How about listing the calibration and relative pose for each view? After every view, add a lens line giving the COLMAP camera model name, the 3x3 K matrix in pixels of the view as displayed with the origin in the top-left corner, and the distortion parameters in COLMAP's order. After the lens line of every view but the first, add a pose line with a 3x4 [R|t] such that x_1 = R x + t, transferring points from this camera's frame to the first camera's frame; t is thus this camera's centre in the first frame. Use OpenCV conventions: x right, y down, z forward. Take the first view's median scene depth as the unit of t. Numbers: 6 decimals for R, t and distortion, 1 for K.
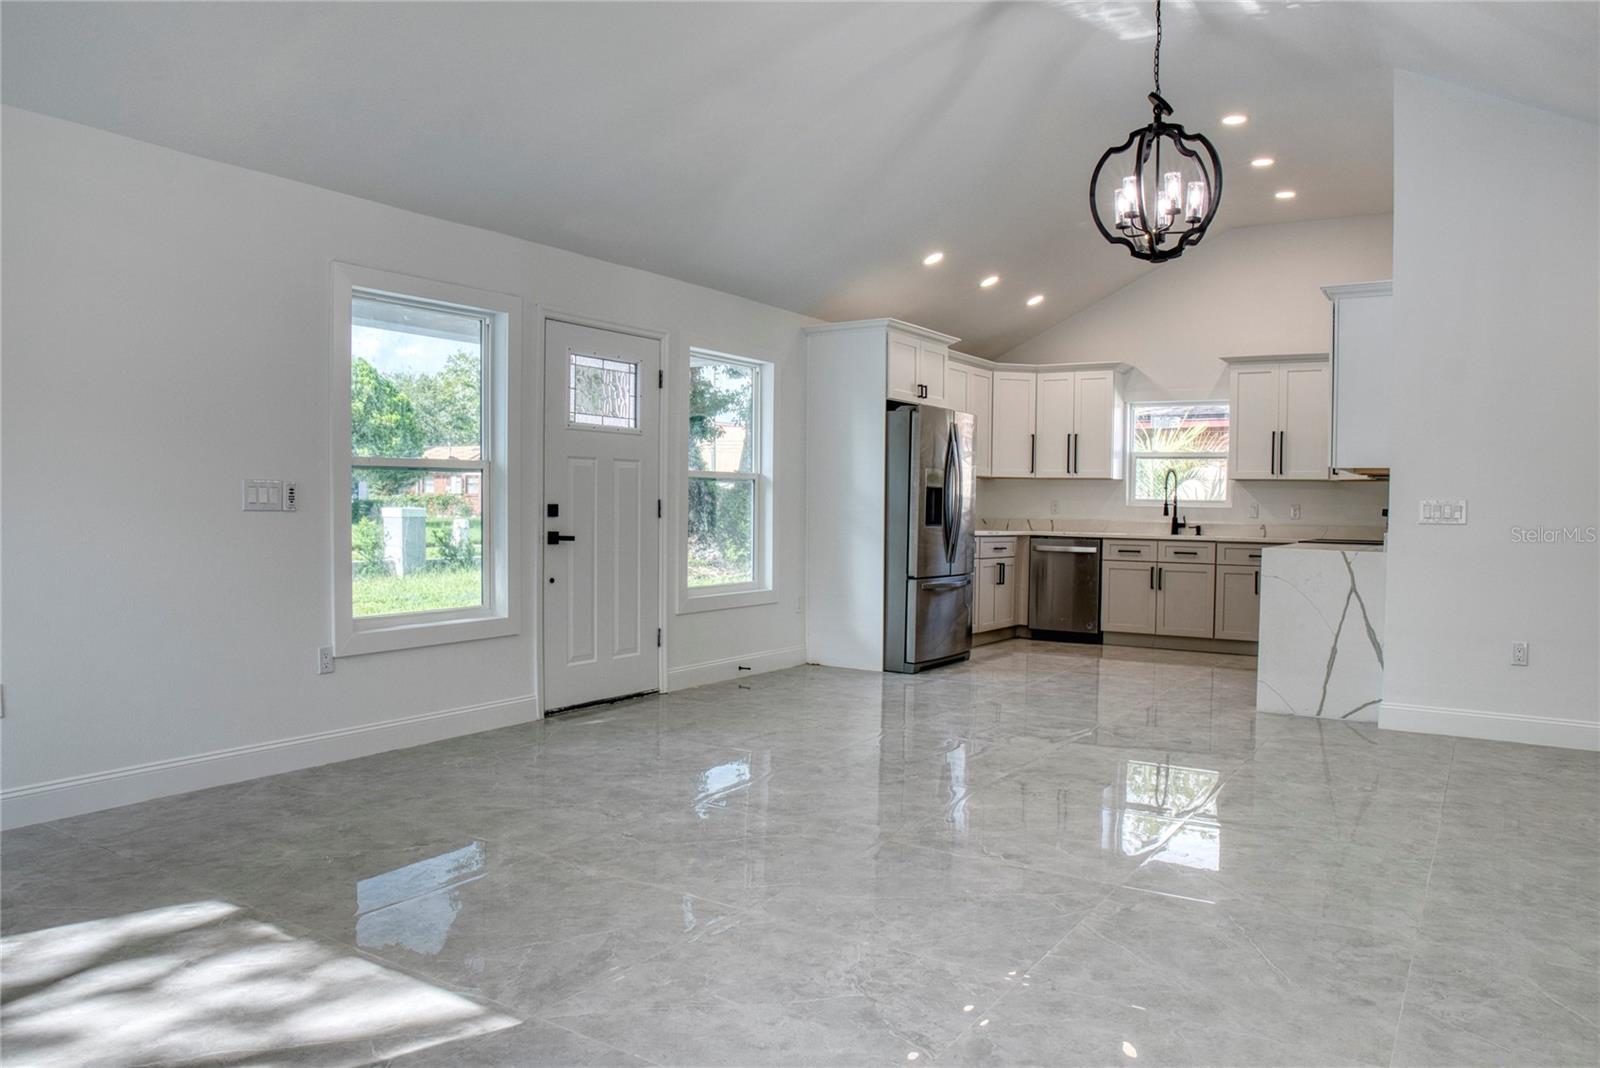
lens RADIAL K [[1125.2, 0, 791.4], [0, 1125.2, 538.4], [0, 0, 1]] dist [-0.114371, 0.078923]
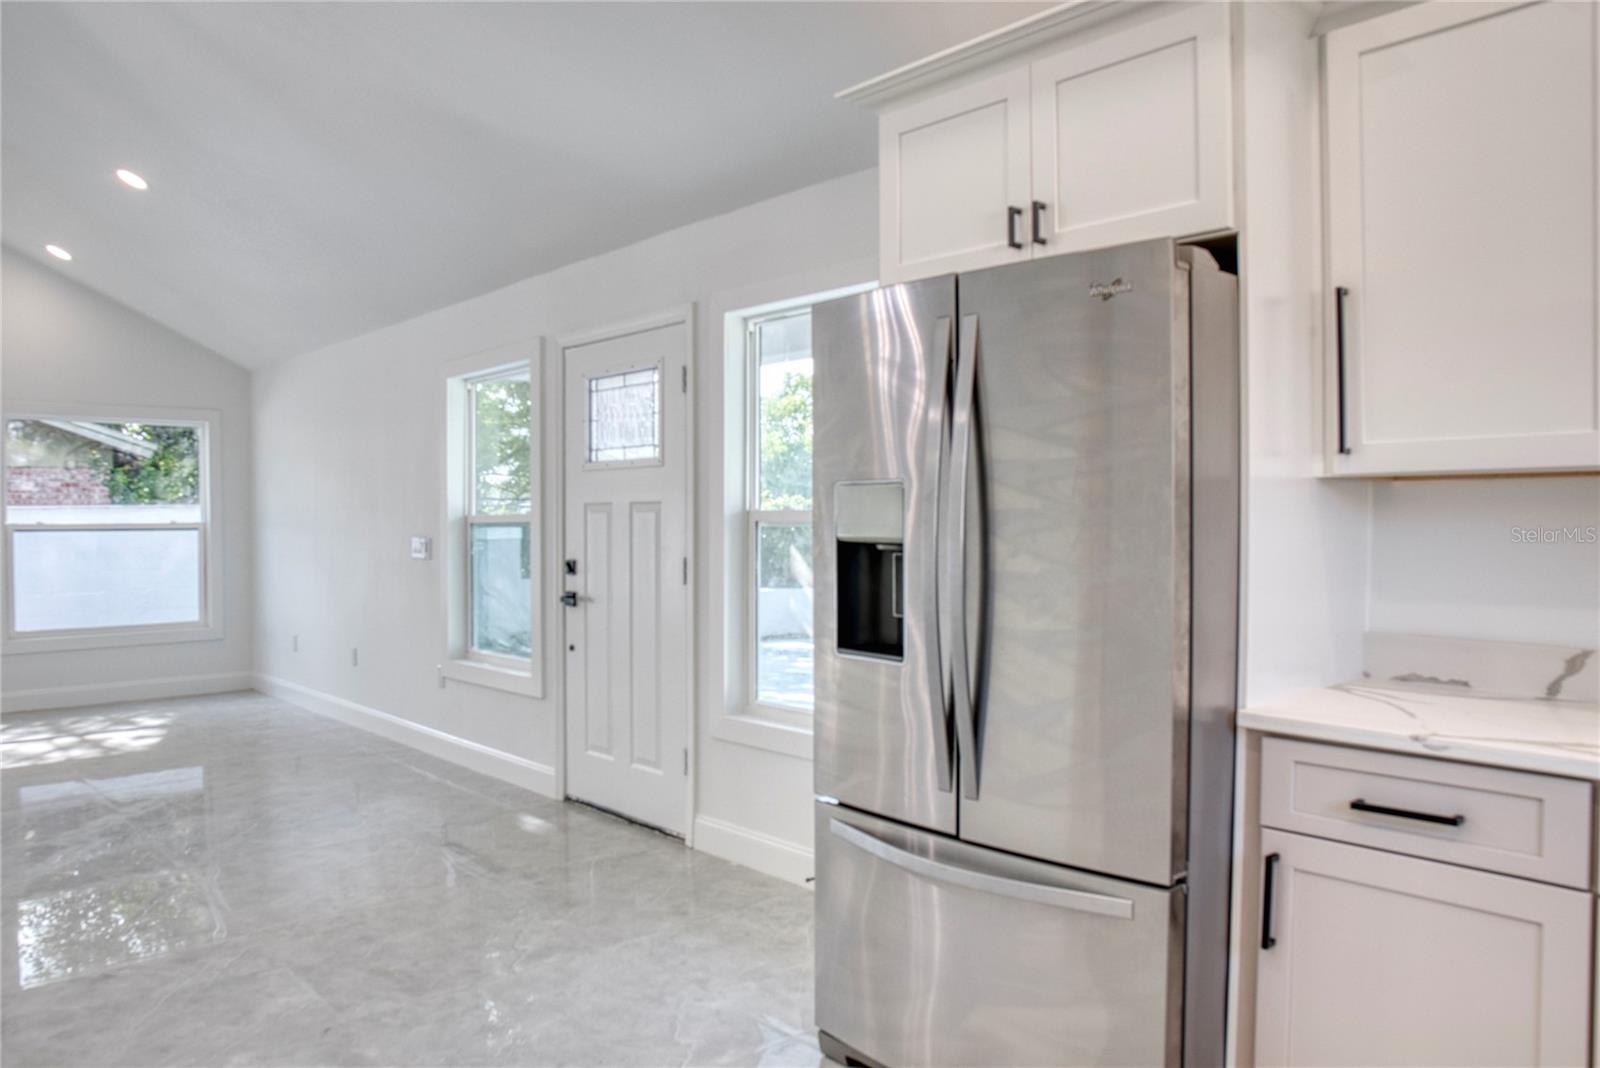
lens RADIAL K [[1125.2, 0, 791.4], [0, 1125.2, 538.4], [0, 0, 1]] dist [-0.114371, 0.078923]
pose [[-0.251572, 0.005586, -0.967822, 0.553344], [-0.029938, 0.999460, 0.013551, -0.060910], [0.967375, 0.032384, -0.251269, 1.315019]]
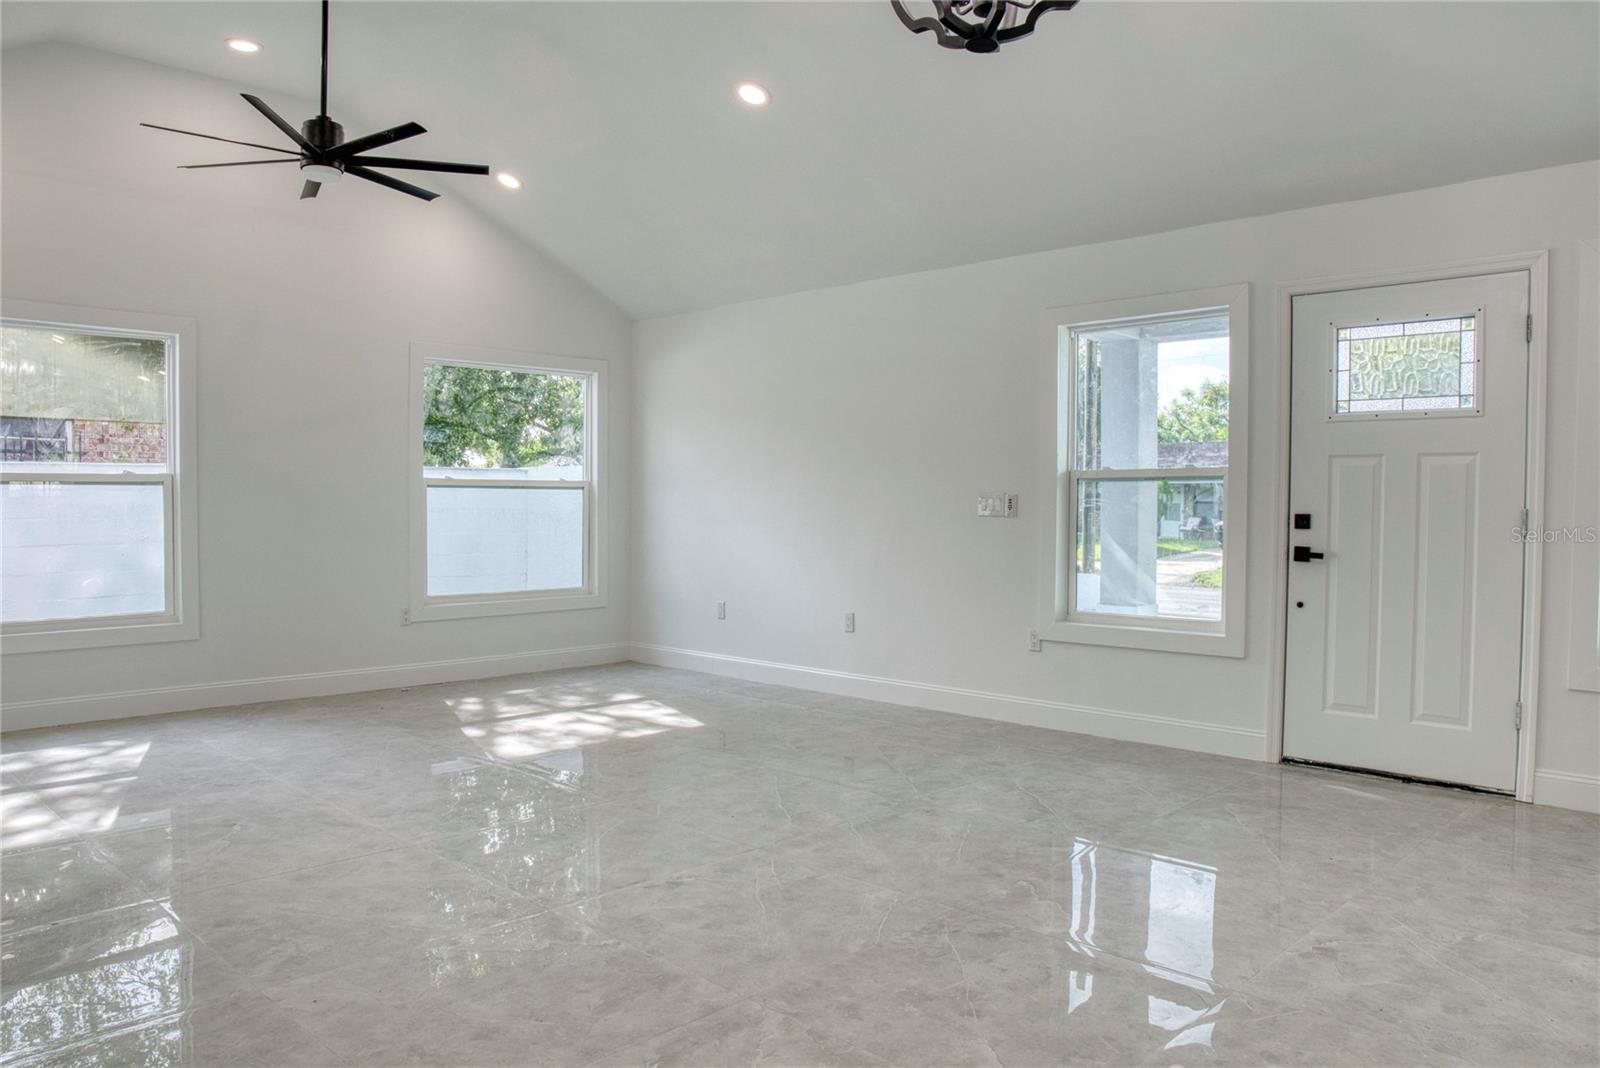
lens RADIAL K [[1125.2, 0, 791.4], [0, 1125.2, 538.4], [0, 0, 1]] dist [-0.114371, 0.078923]
pose [[-0.198137, 0.016951, -0.980028, 0.639981], [-0.041021, 0.998831, 0.025570, -0.016815], [0.979316, 0.045268, -0.197210, 0.750209]]
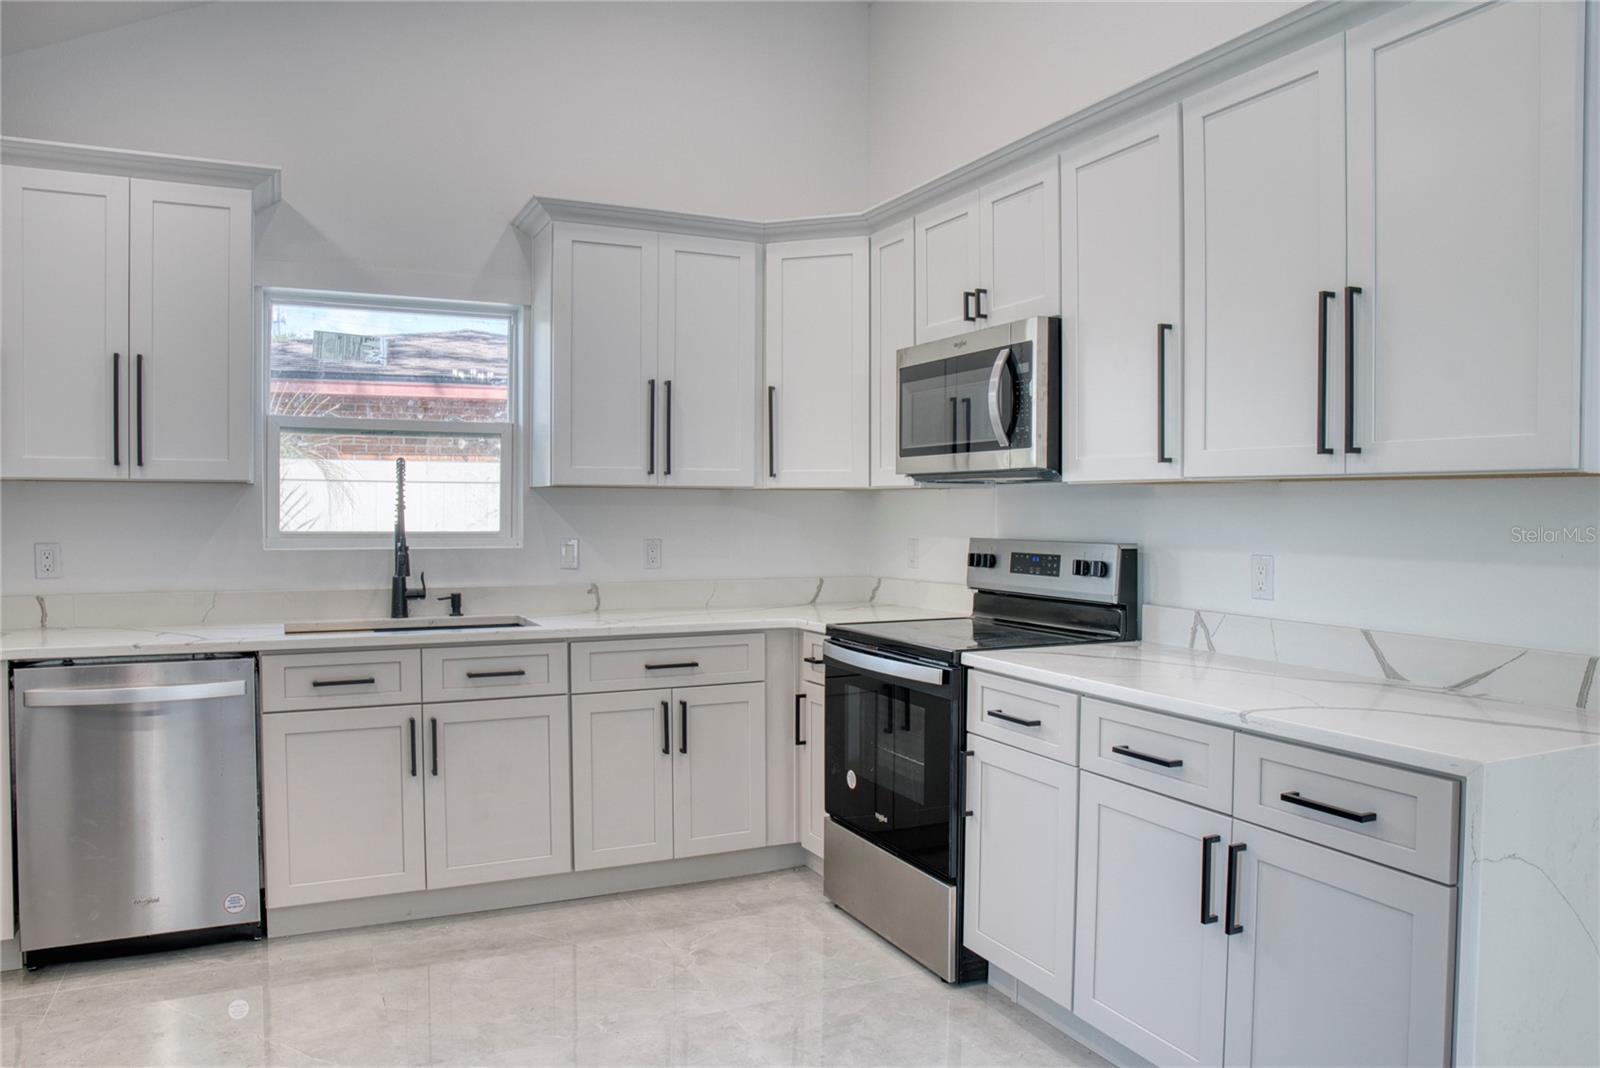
lens RADIAL K [[1125.2, 0, 791.4], [0, 1125.2, 538.4], [0, 0, 1]] dist [-0.114371, 0.078923]
pose [[0.528290, -0.036234, 0.848290, 0.110817], [0.031209, 0.999243, 0.023246, -0.058746], [-0.848490, 0.014193, 0.529021, 1.014246]]
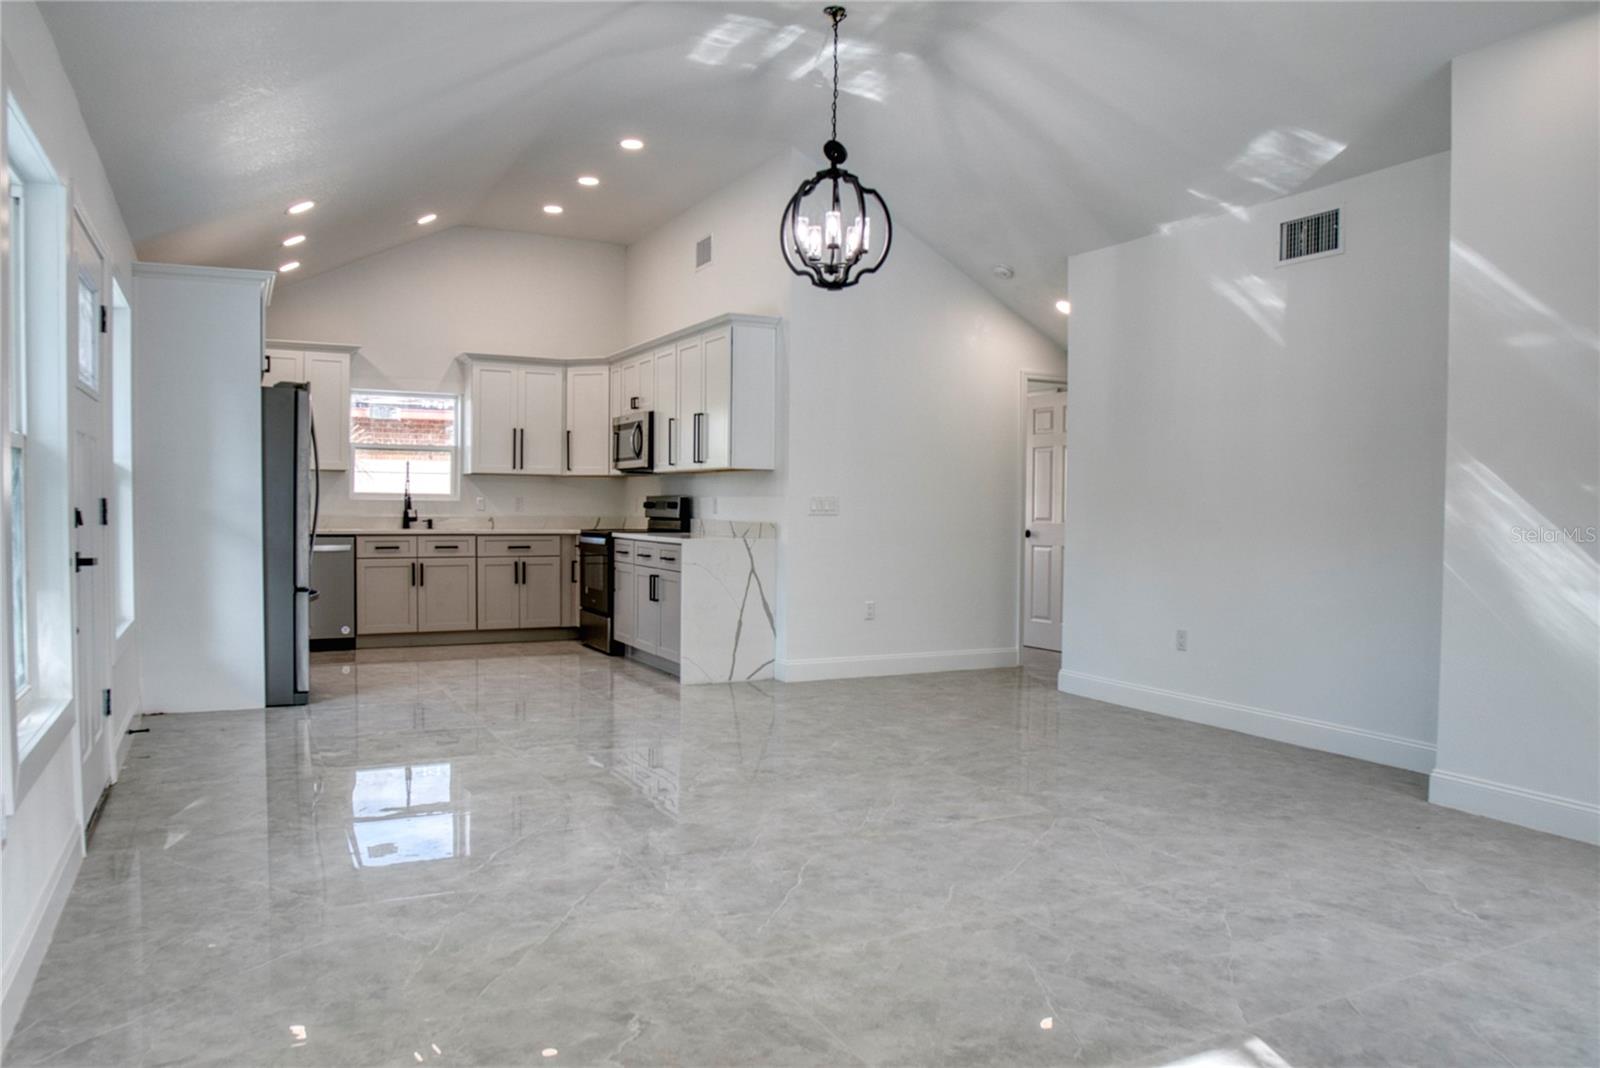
lens RADIAL K [[1125.2, 0, 791.4], [0, 1125.2, 538.4], [0, 0, 1]] dist [-0.114371, 0.078923]
pose [[0.500118, -0.034277, 0.865279, -0.509536], [0.023951, 0.999382, 0.025747, -0.018491], [-0.865626, 0.007848, 0.500629, 0.339236]]
